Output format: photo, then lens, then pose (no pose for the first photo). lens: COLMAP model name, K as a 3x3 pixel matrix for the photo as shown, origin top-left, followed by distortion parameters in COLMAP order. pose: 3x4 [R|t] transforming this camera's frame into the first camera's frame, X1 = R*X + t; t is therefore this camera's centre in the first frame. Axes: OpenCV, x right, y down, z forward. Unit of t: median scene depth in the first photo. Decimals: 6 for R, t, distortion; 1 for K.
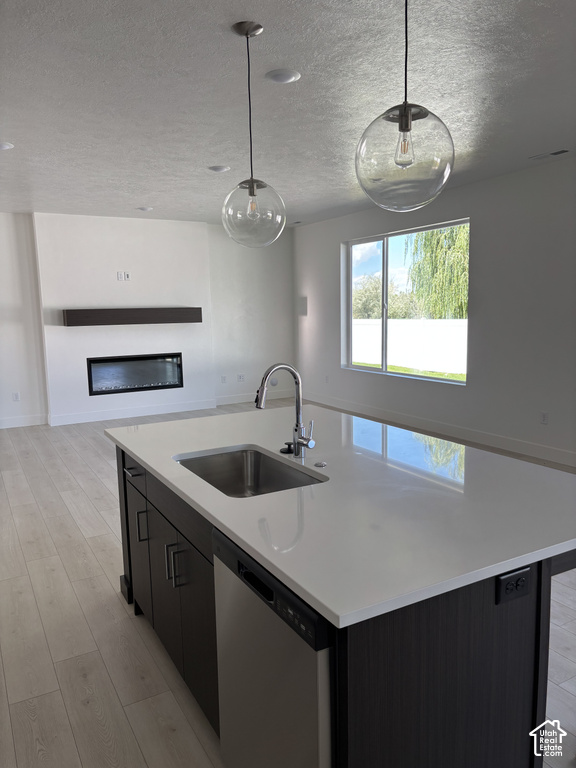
lens RADIAL K [[583.8, 0, 292.2], [0, 583.8, 384.5], [0, 0, 1]] dist [0.106449, -0.154206]
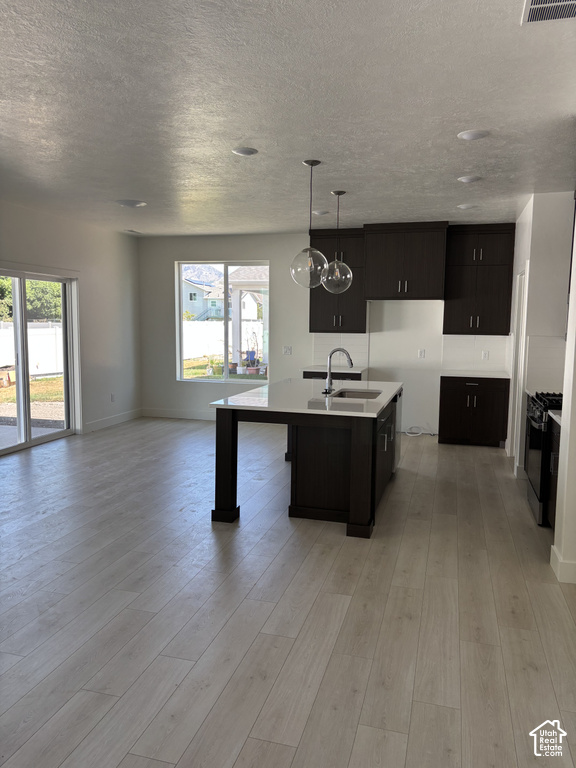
lens RADIAL K [[583.8, 0, 292.2], [0, 583.8, 384.5], [0, 0, 1]] dist [0.106449, -0.154206]
pose [[-0.705092, -0.074642, 0.705176, -0.897104], [0.104975, 0.972501, 0.207901, -0.210003], [-0.701303, 0.220615, -0.677867, 1.646585]]
